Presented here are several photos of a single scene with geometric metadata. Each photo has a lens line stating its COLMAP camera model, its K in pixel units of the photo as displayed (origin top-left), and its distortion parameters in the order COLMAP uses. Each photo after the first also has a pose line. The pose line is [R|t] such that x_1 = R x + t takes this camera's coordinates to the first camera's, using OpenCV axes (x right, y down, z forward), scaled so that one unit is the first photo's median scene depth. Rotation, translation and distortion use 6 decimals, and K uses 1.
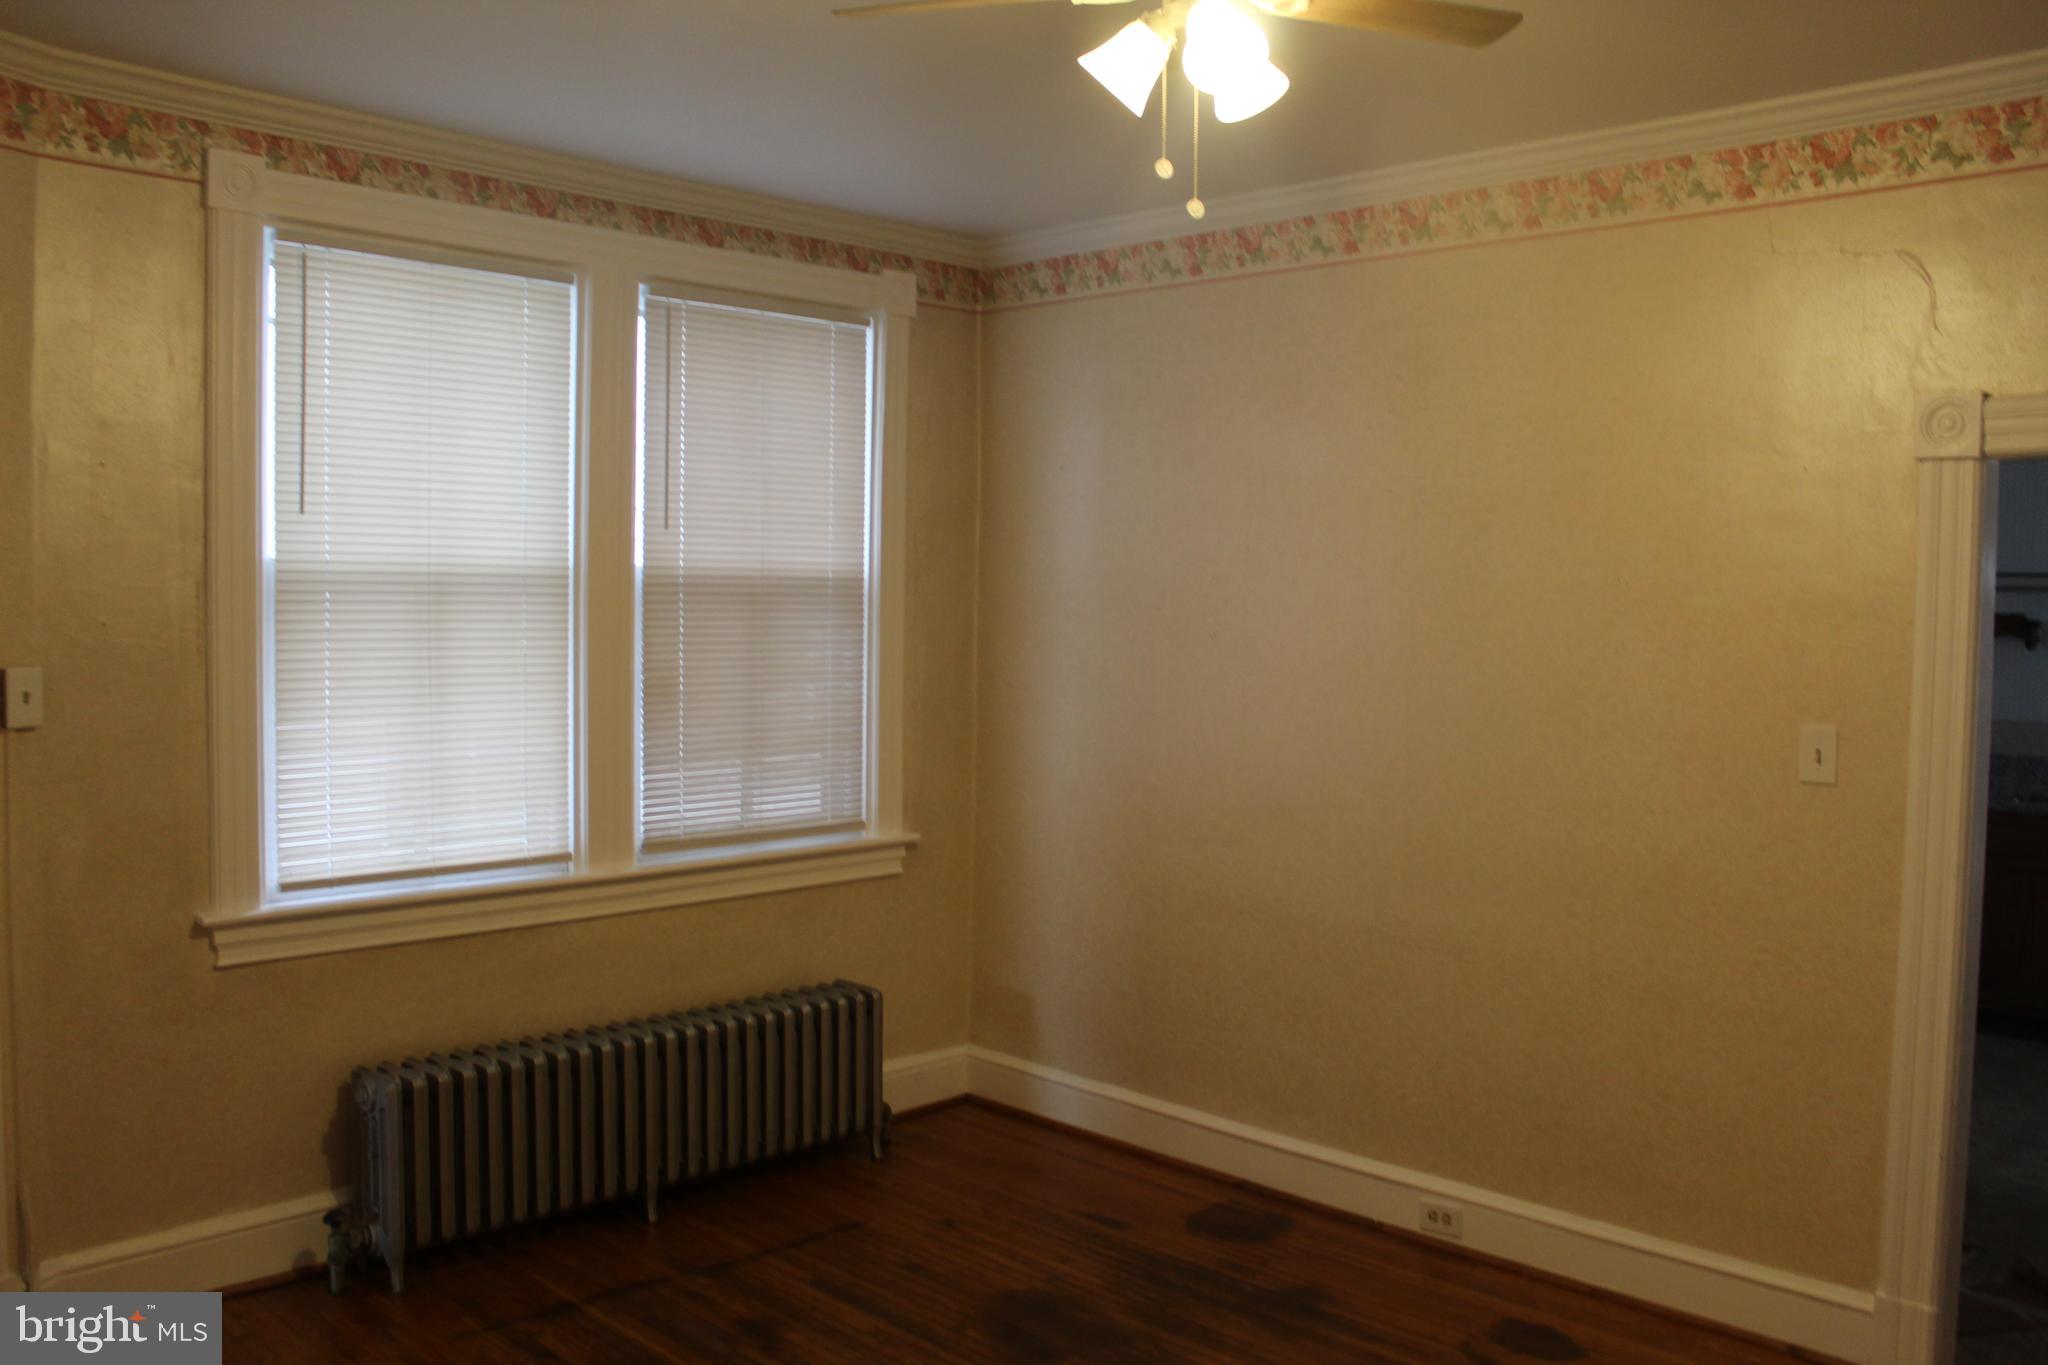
lens RADIAL K [[1745.7, 0, 1008.5], [0, 1745.7, 668.1], [0, 0, 1]] dist [-0.165457, 0.148854]
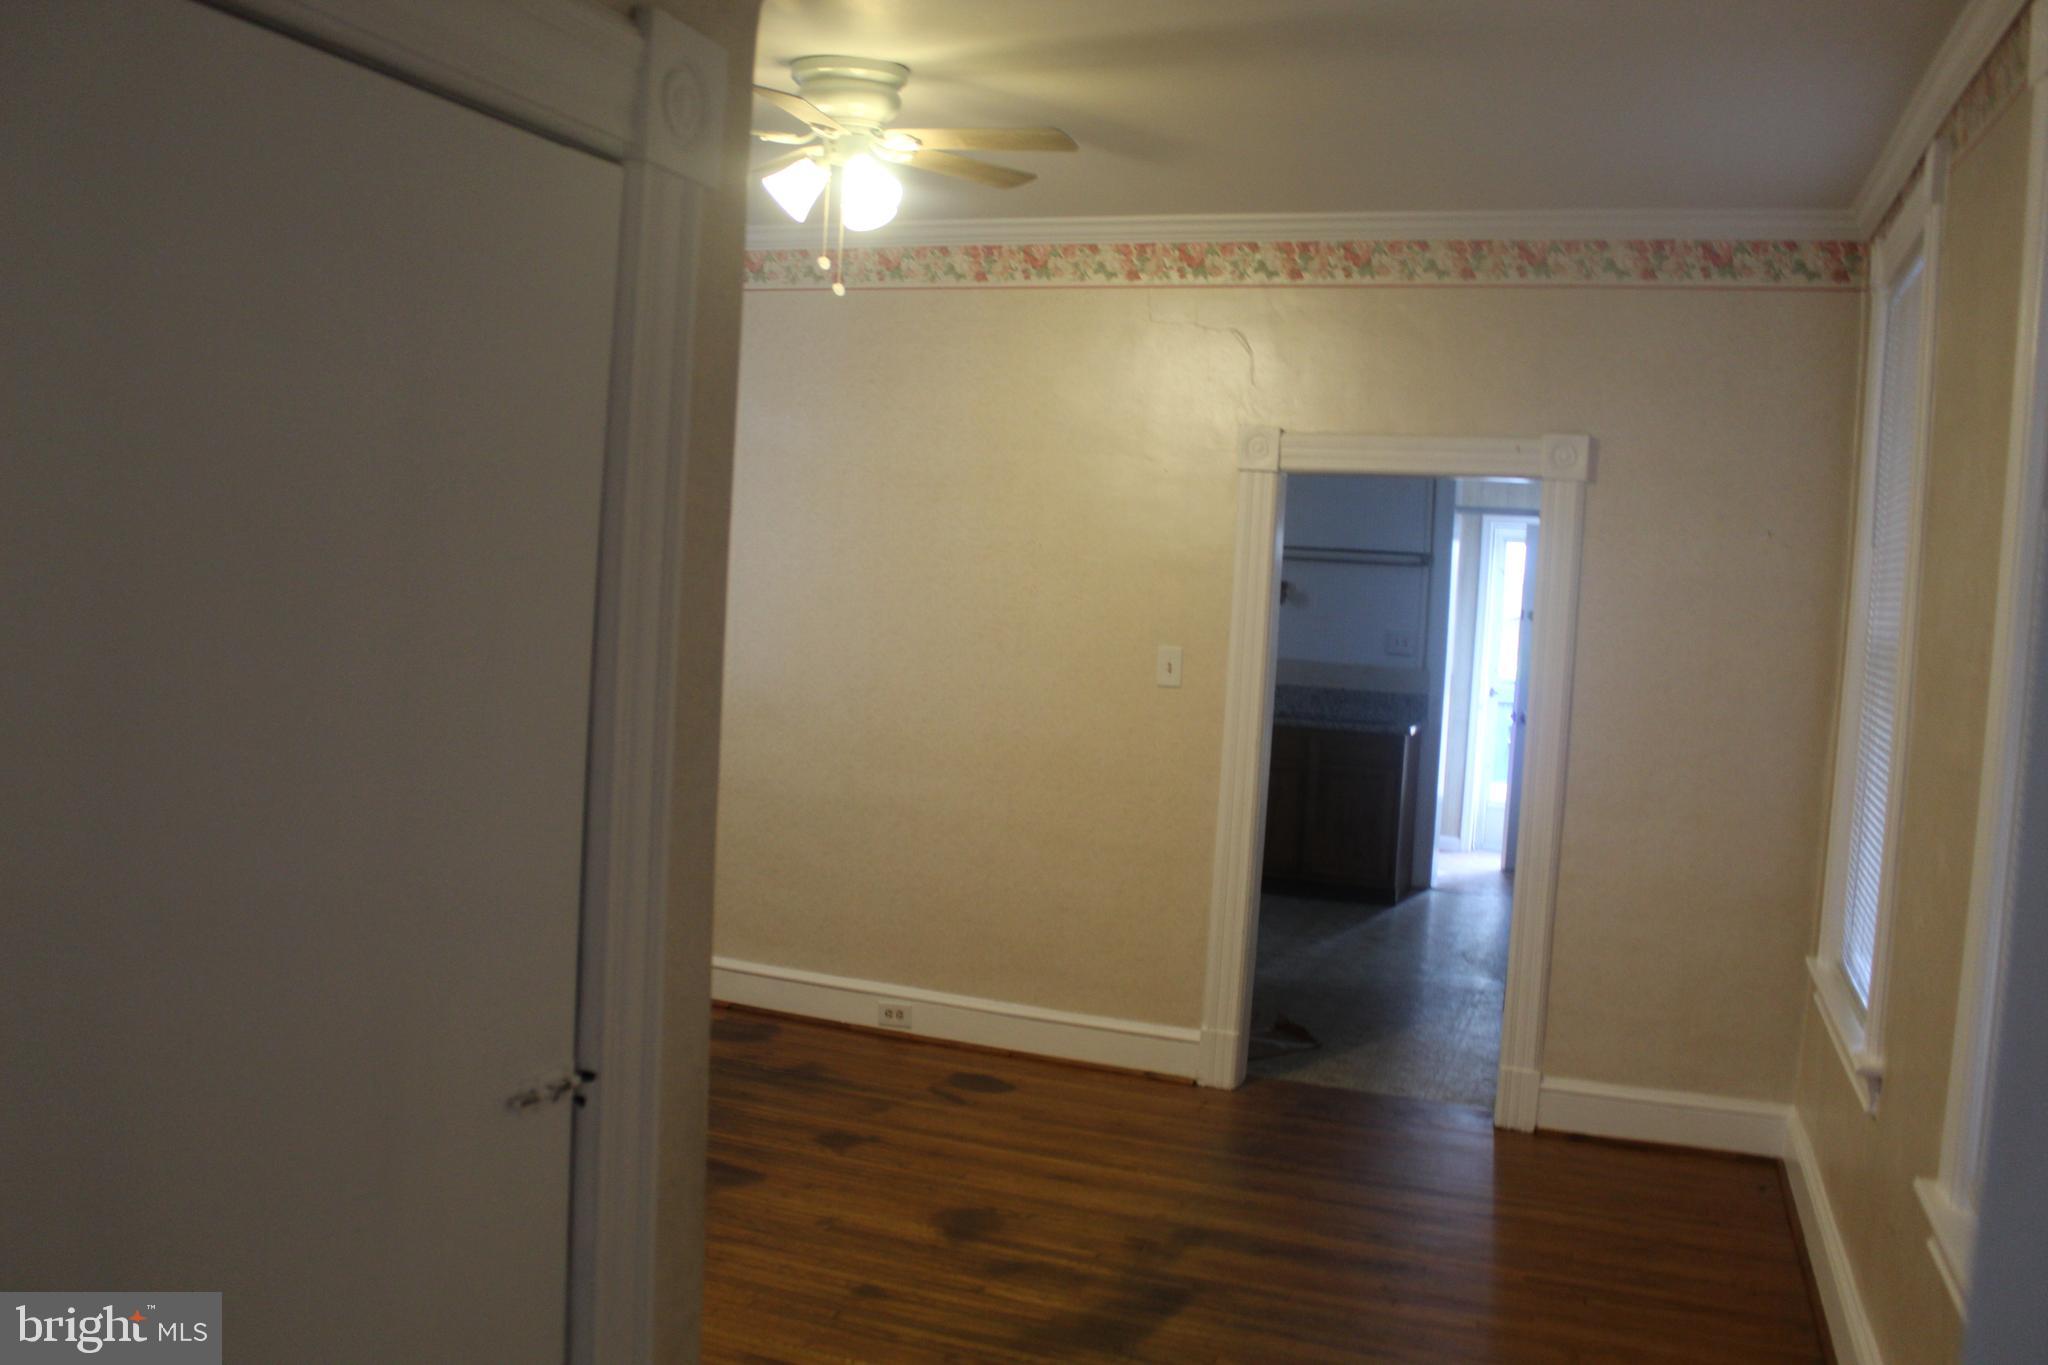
lens RADIAL K [[1745.7, 0, 1030.8], [0, 1745.7, 661.5], [0, 0, 1]] dist [-0.165457, 0.148854]
pose [[0.911885, 0.011474, 0.410286, -0.233024], [-0.023100, 0.999459, 0.023391, 0.013382], [-0.409796, -0.030808, 0.911657, -0.304120]]
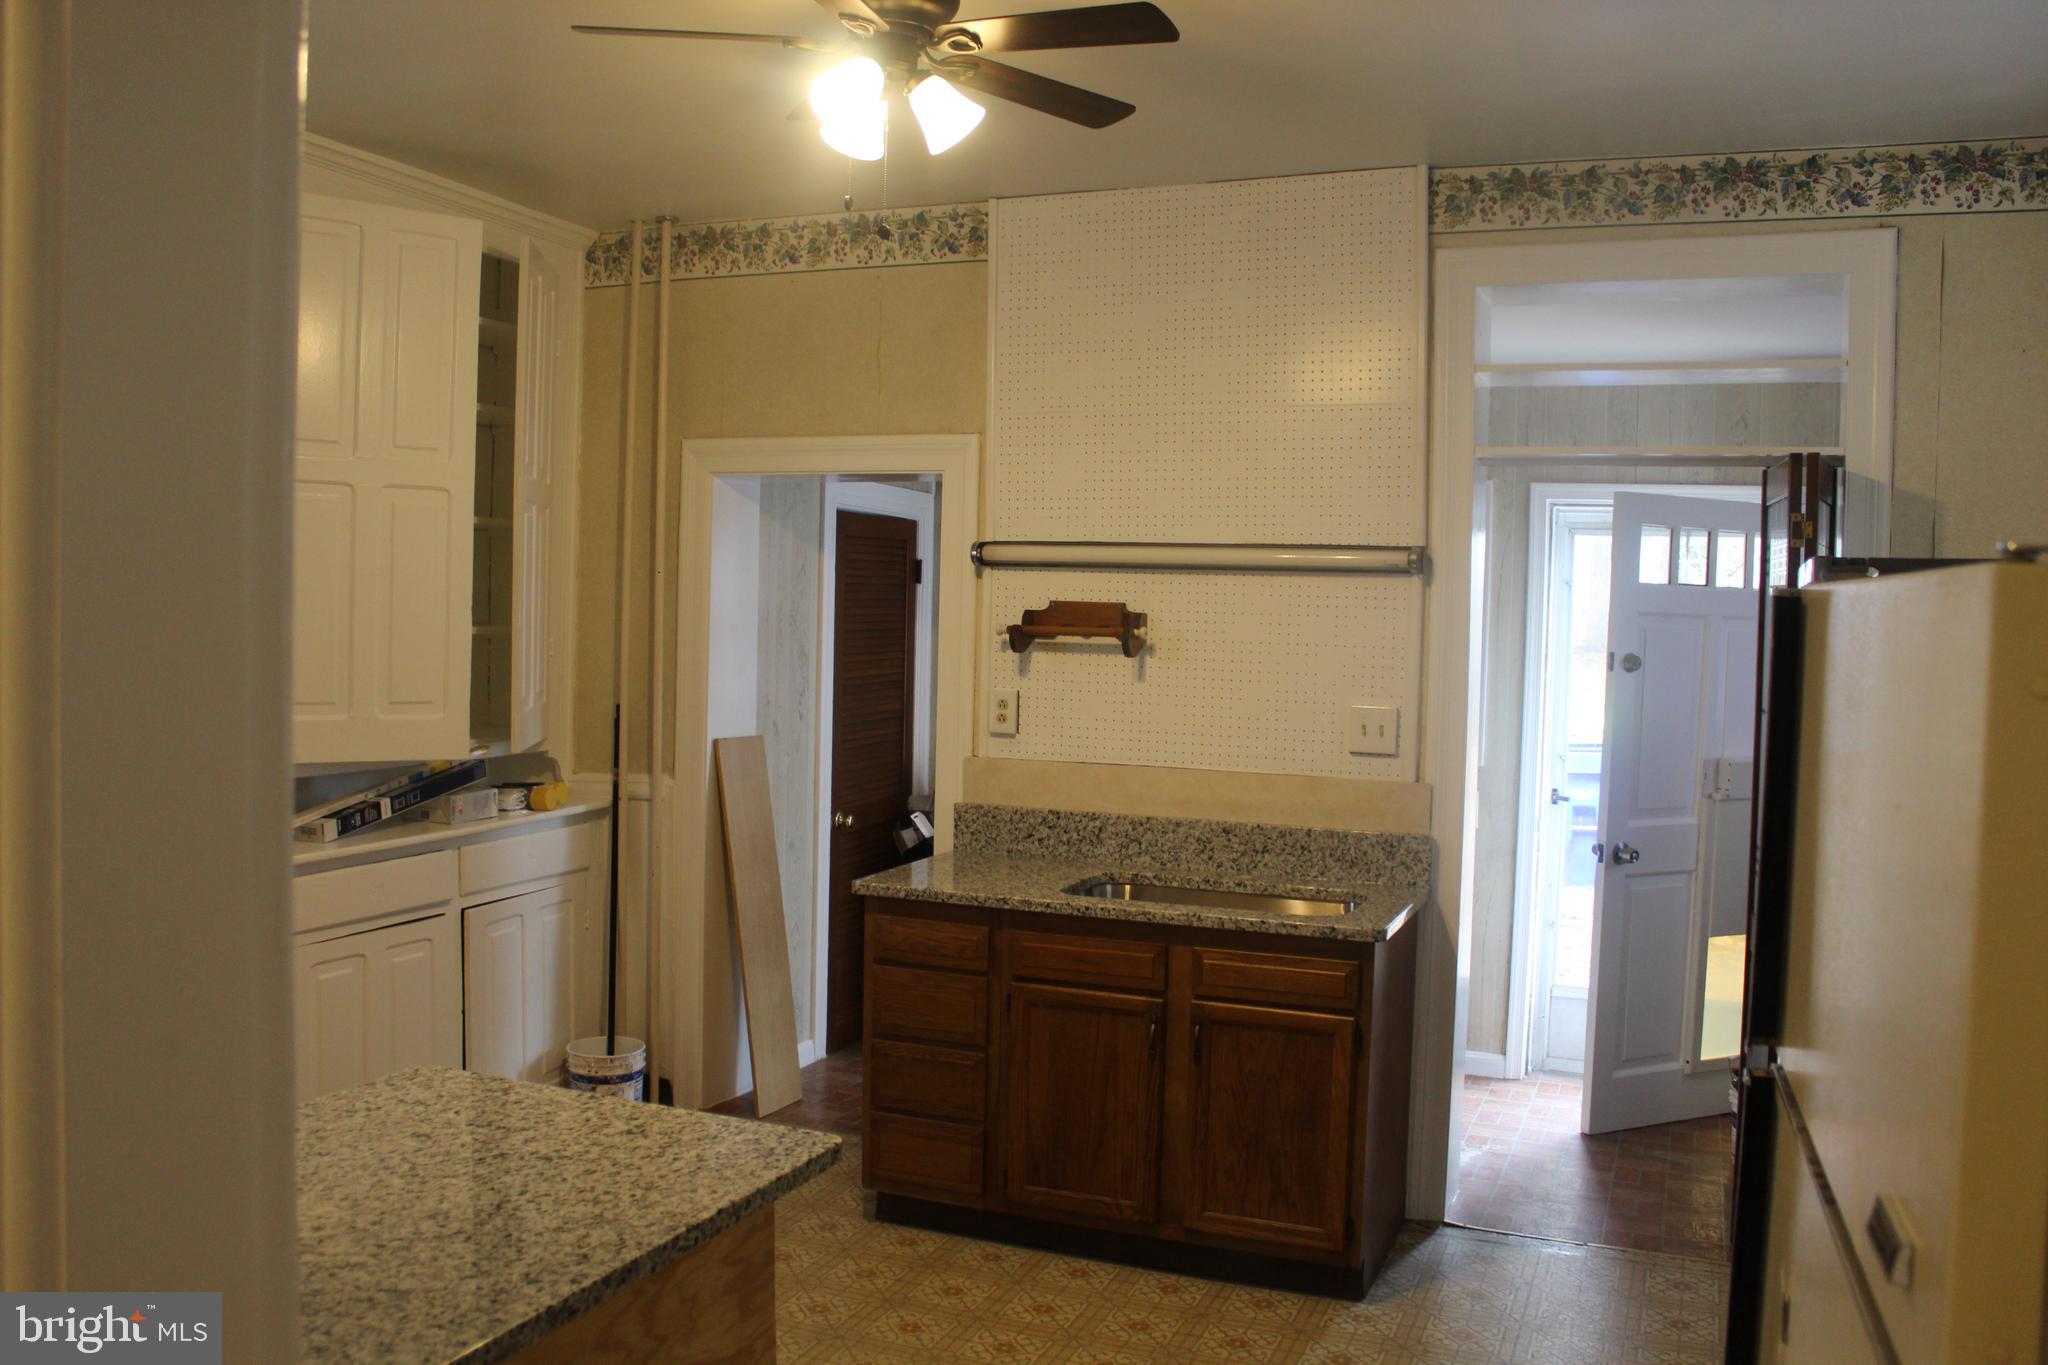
lens RADIAL K [[1745.7, 0, 1028.4], [0, 1745.7, 681.5], [0, 0, 1]] dist [-0.165457, 0.148854]
pose [[0.923681, -0.009434, 0.383046, 0.529953], [0.004830, 0.999904, 0.012980, -0.017227], [-0.383132, -0.010139, 0.923638, 0.649292]]
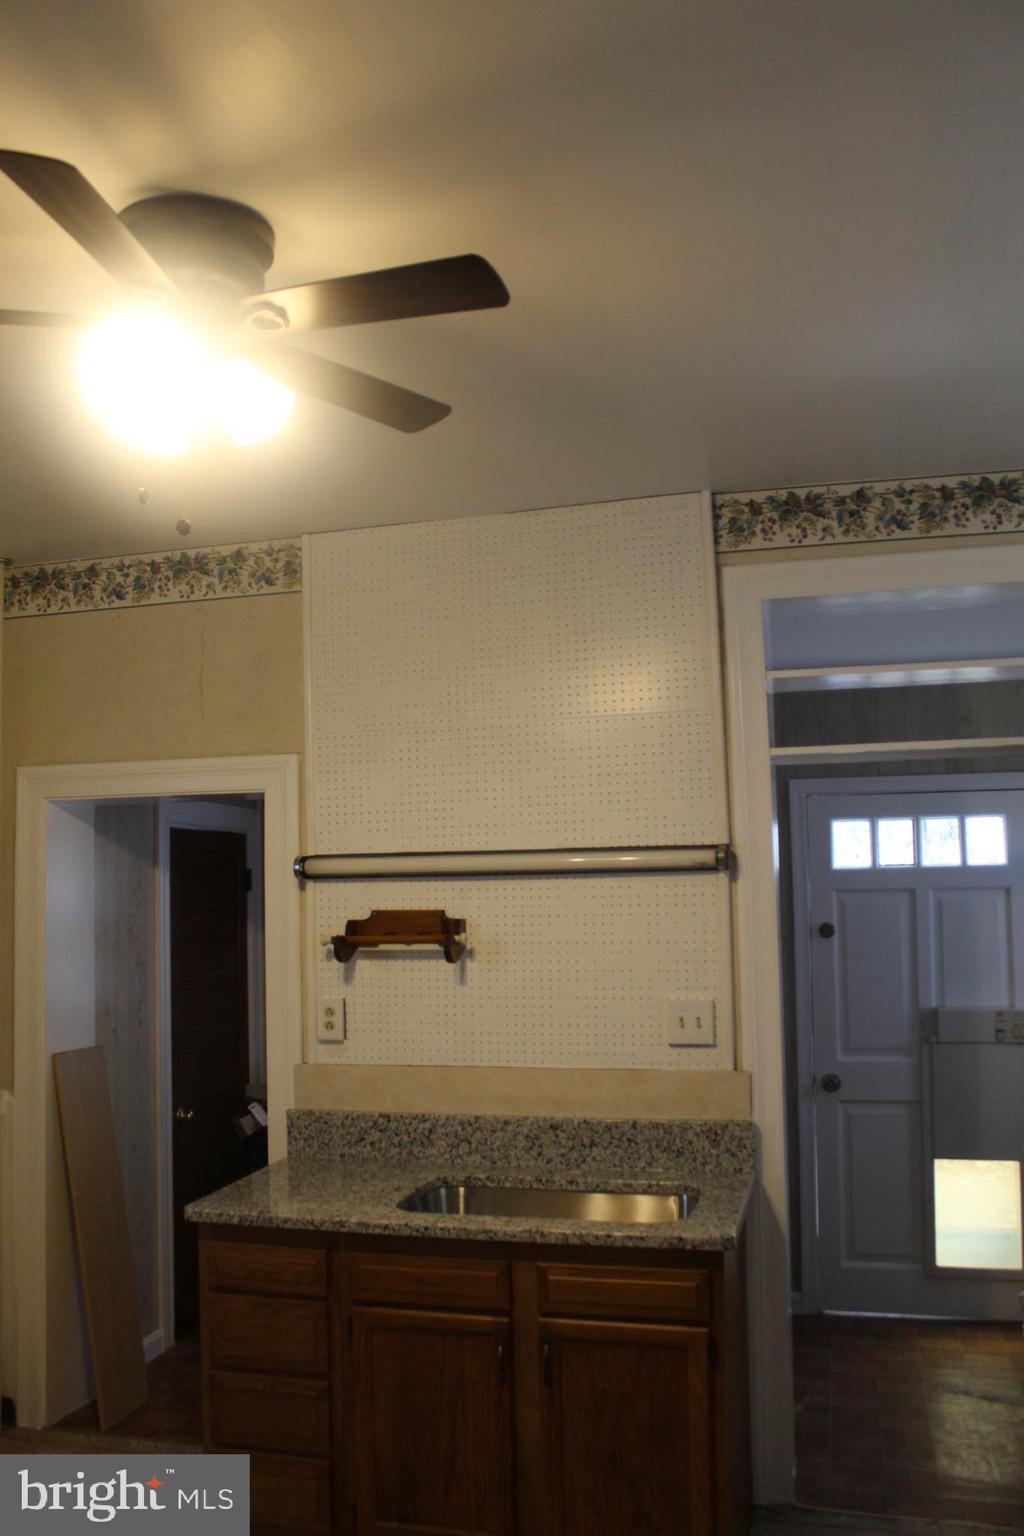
lens RADIAL K [[1309.2, 0, 520.5], [0, 1309.2, 764.7], [0, 0, 1]] dist [-0.165457, 0.148854]
pose [[0.863083, 0.012988, 0.504895, 0.625908], [0.053377, 0.991725, -0.116757, -0.046892], [-0.502233, 0.127721, 0.855248, 0.894420]]
